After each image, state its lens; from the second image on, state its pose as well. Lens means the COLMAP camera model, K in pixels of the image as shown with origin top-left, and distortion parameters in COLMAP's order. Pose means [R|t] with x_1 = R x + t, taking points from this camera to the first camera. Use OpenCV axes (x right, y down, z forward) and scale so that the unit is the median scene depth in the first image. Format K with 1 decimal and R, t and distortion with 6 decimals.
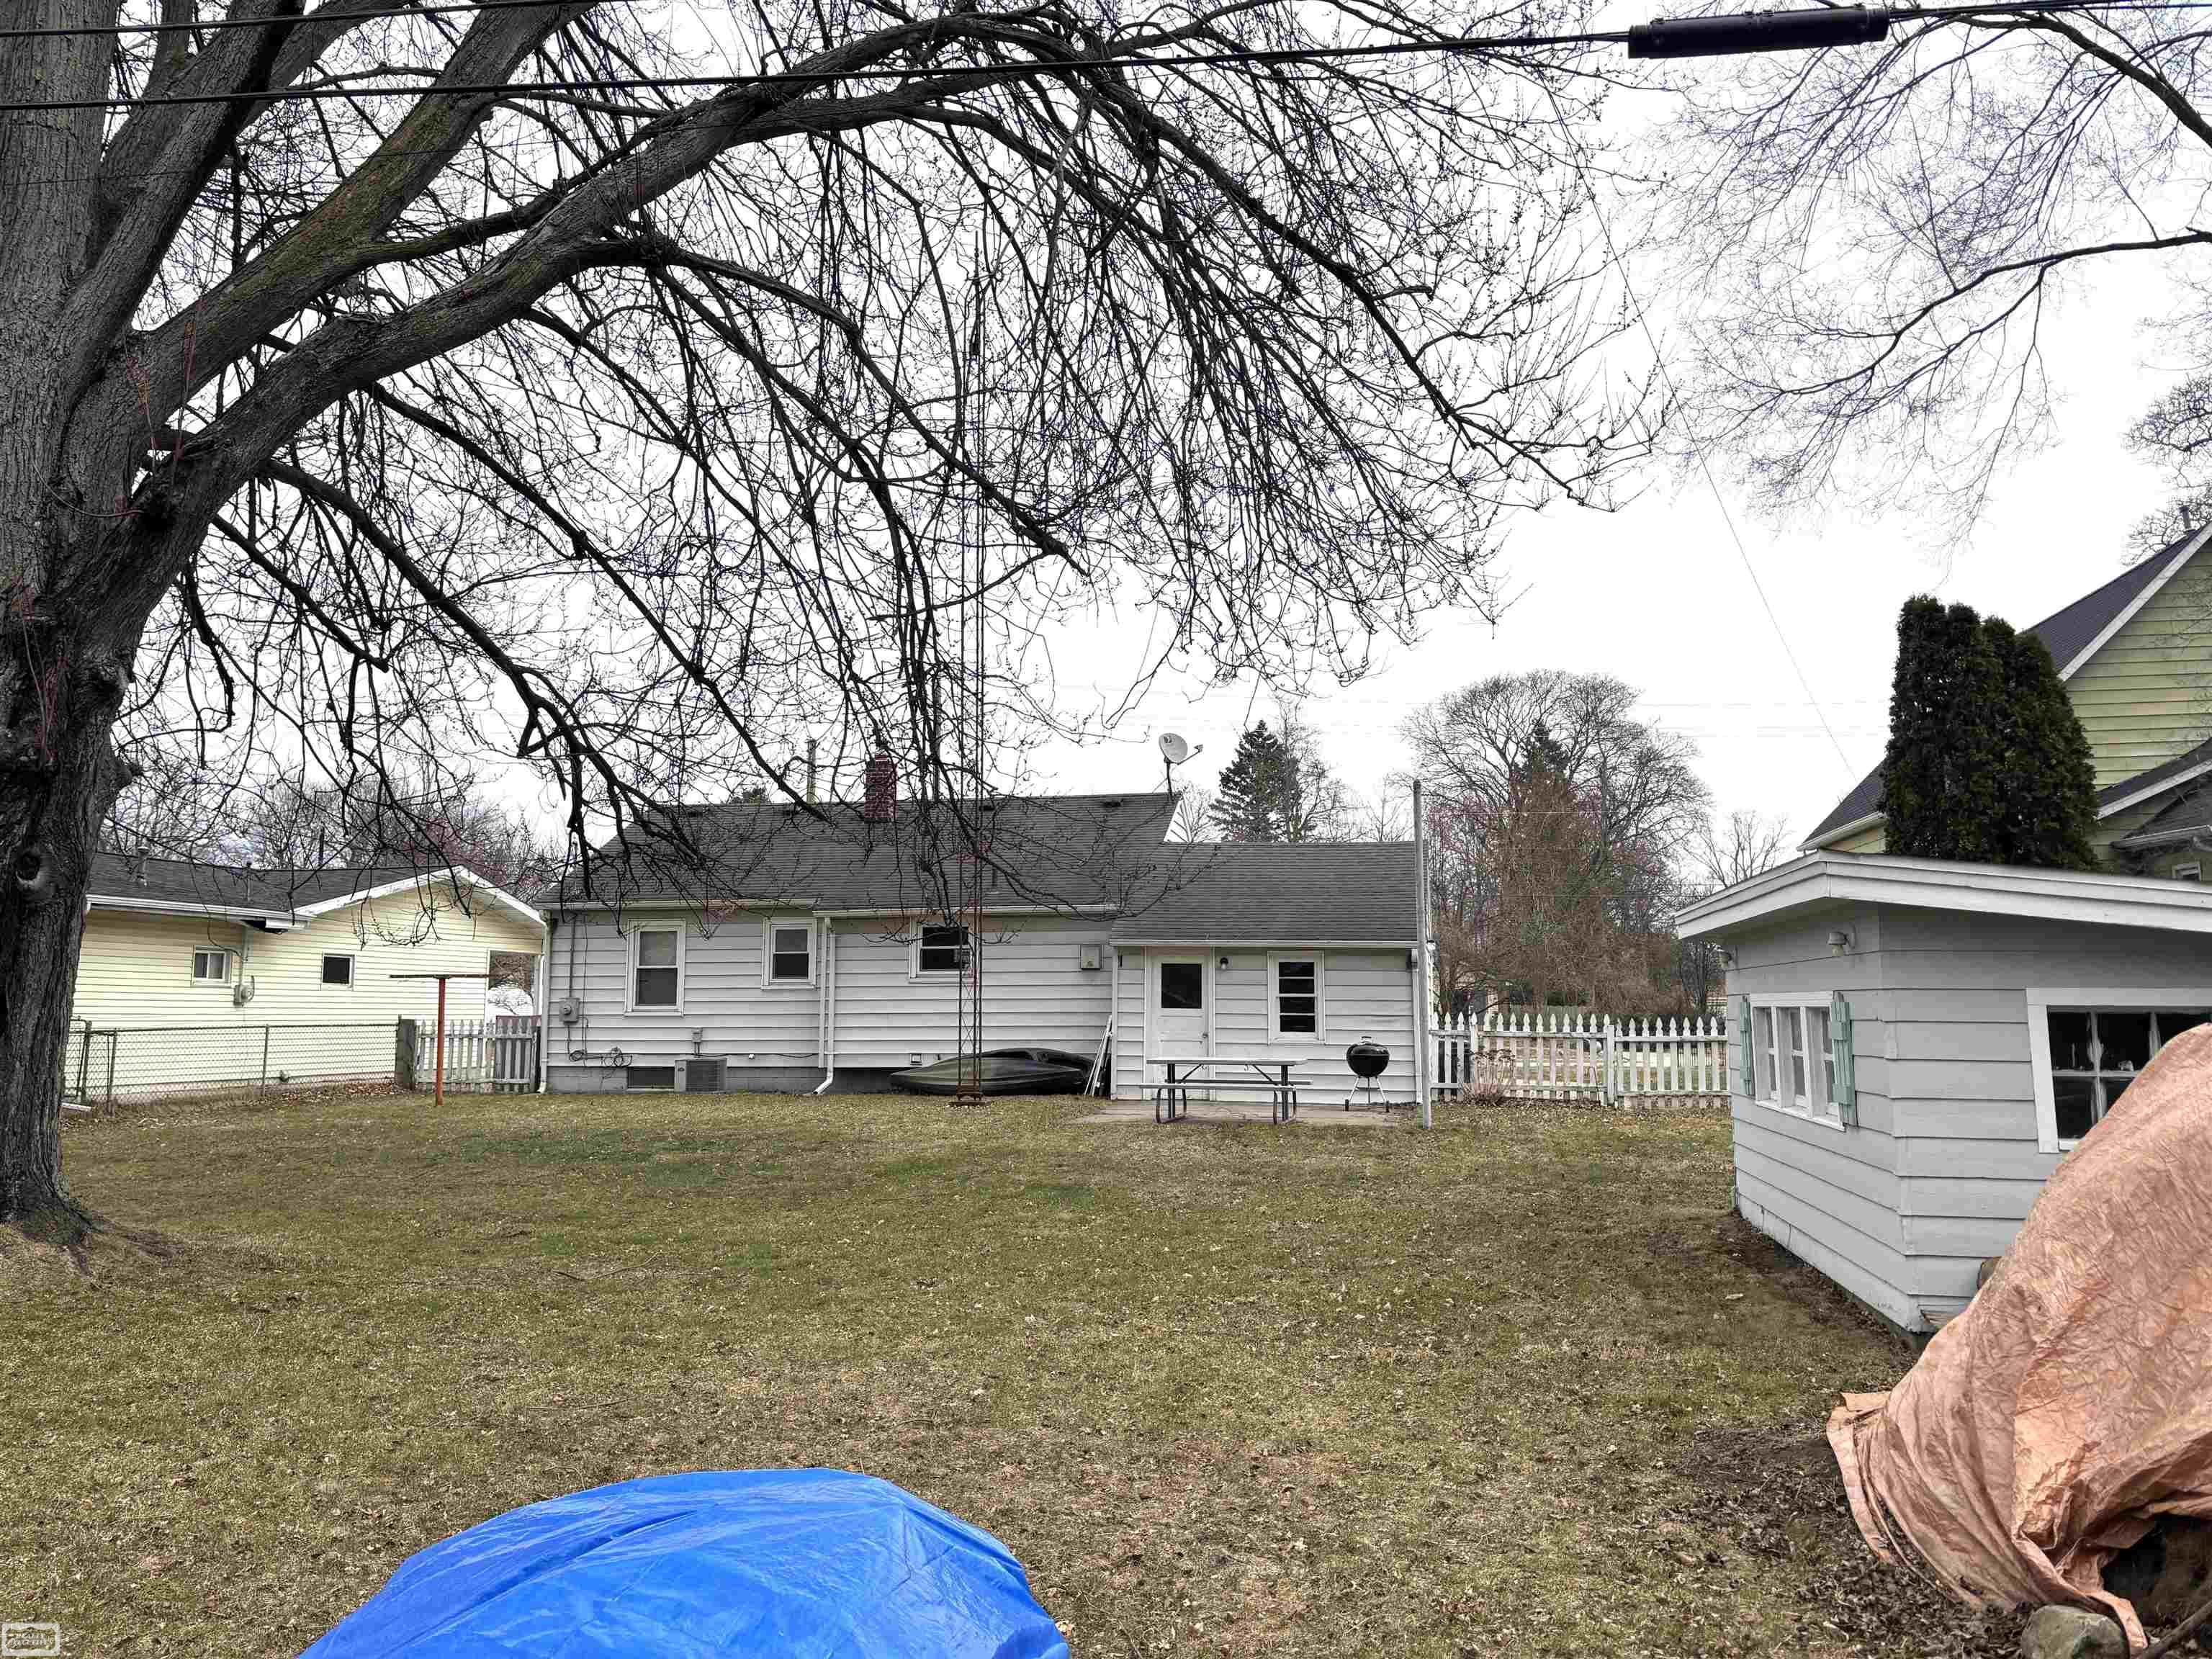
lens RADIAL K [[1684.1, 0, 1101.2], [0, 1684.1, 826.2], [0, 0, 1]] dist [0.094309, -0.067821]
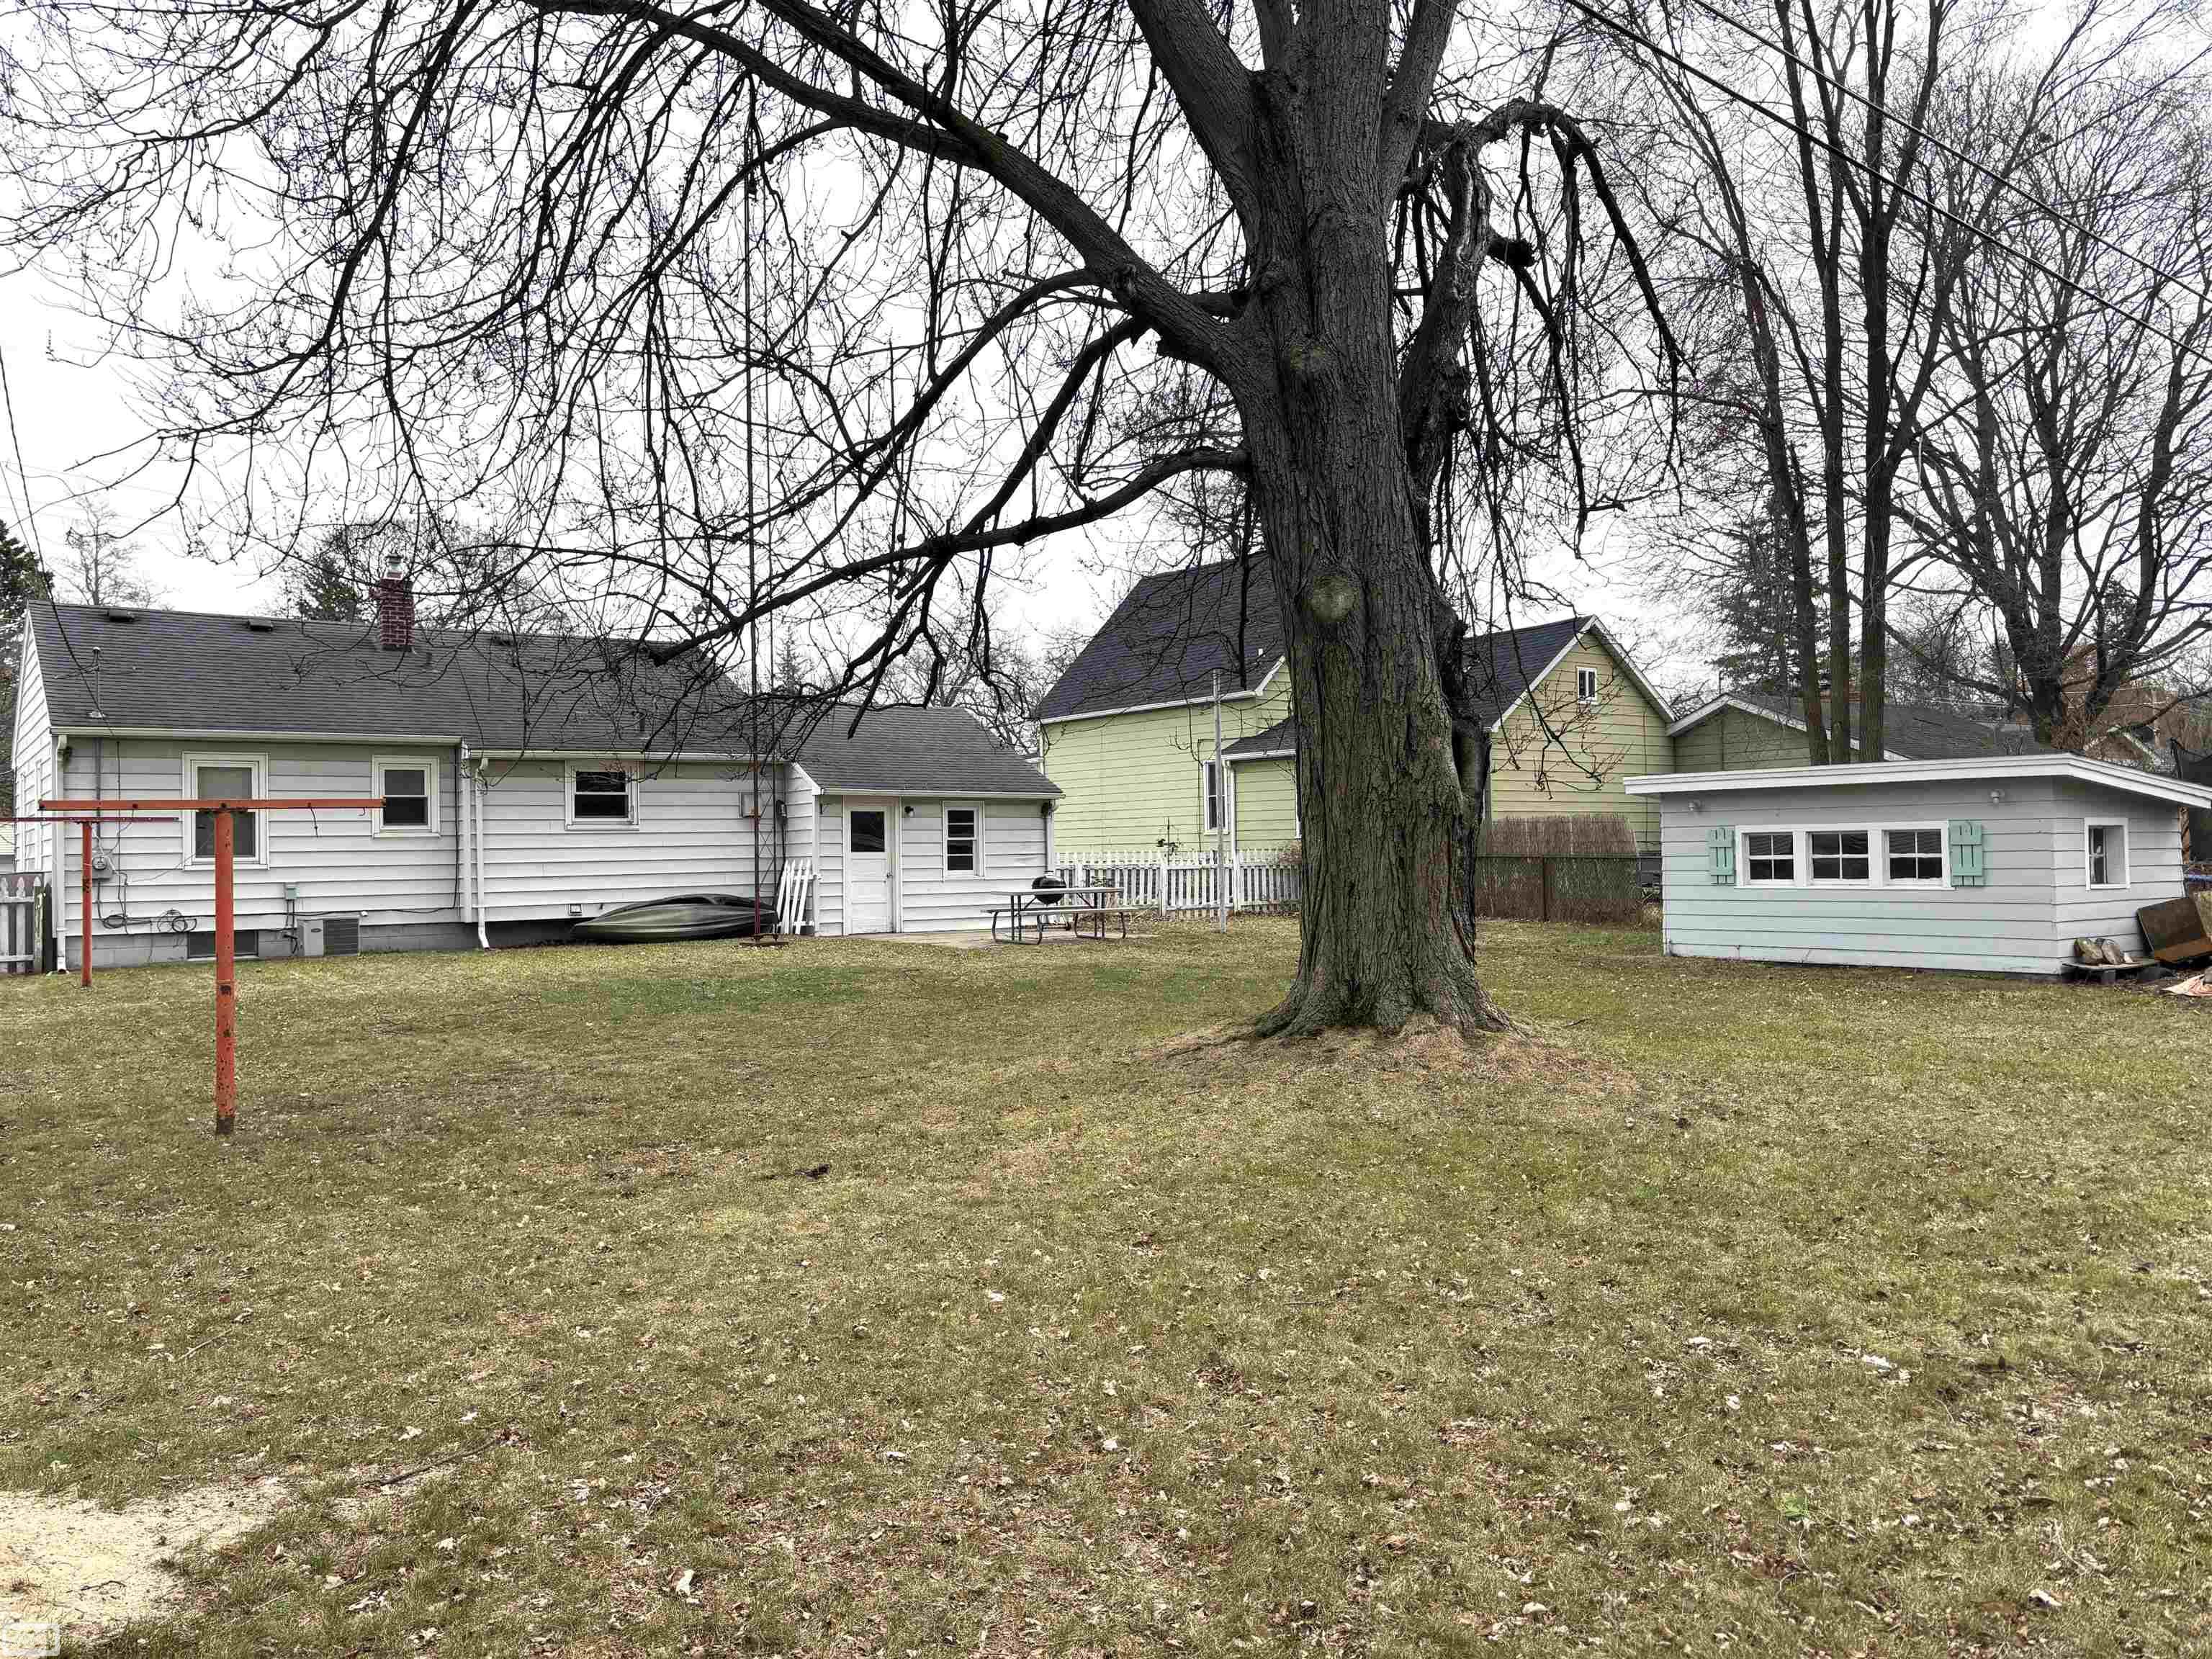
lens RADIAL K [[1684.1, 0, 1101.2], [0, 1684.1, 826.2], [0, 0, 1]] dist [0.094309, -0.067821]
pose [[0.695186, -0.000180, 0.718830, -0.577220], [-0.059709, 0.996530, 0.057995, 0.016936], [-0.716346, -0.083238, 0.692763, 0.118293]]
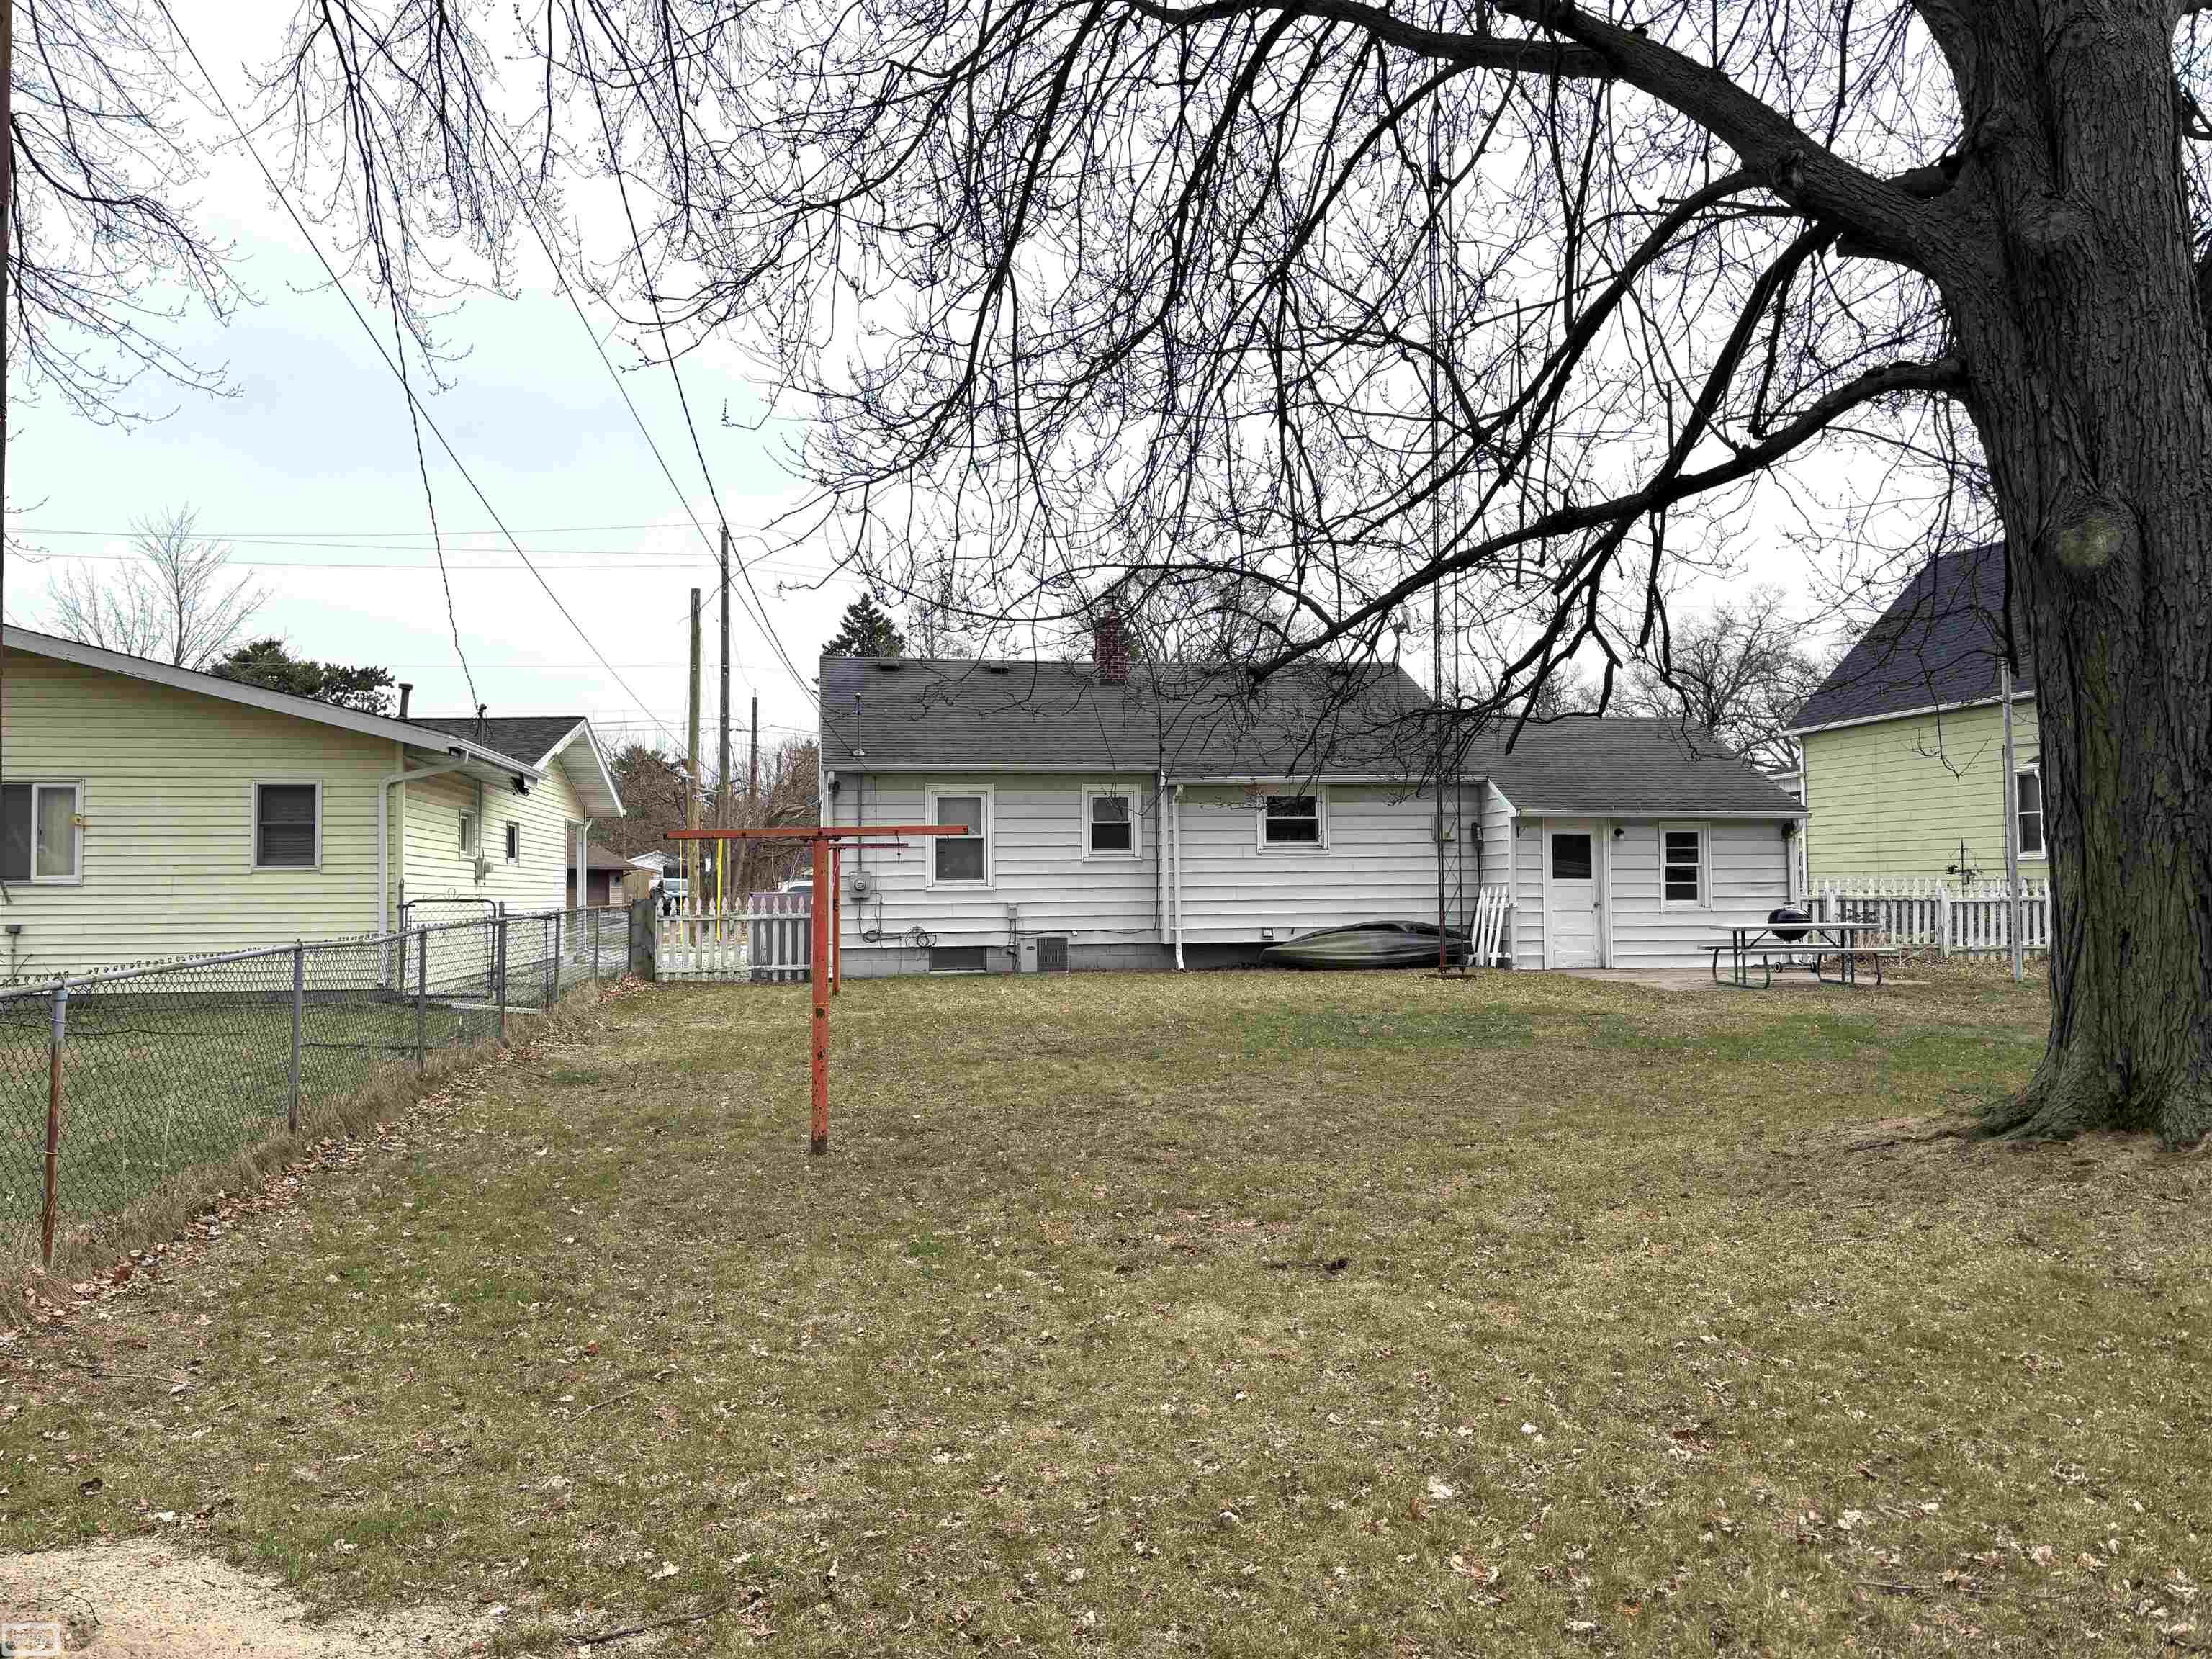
lens RADIAL K [[1698.3, 0, 1089.6], [0, 1698.3, 814.4], [0, 0, 1]] dist [0.081045, -0.072870]
pose [[0.937646, 0.005622, 0.347545, -0.521778], [-0.027265, 0.997978, 0.057415, 0.017688], [-0.346520, -0.063311, 0.935904, 0.135050]]
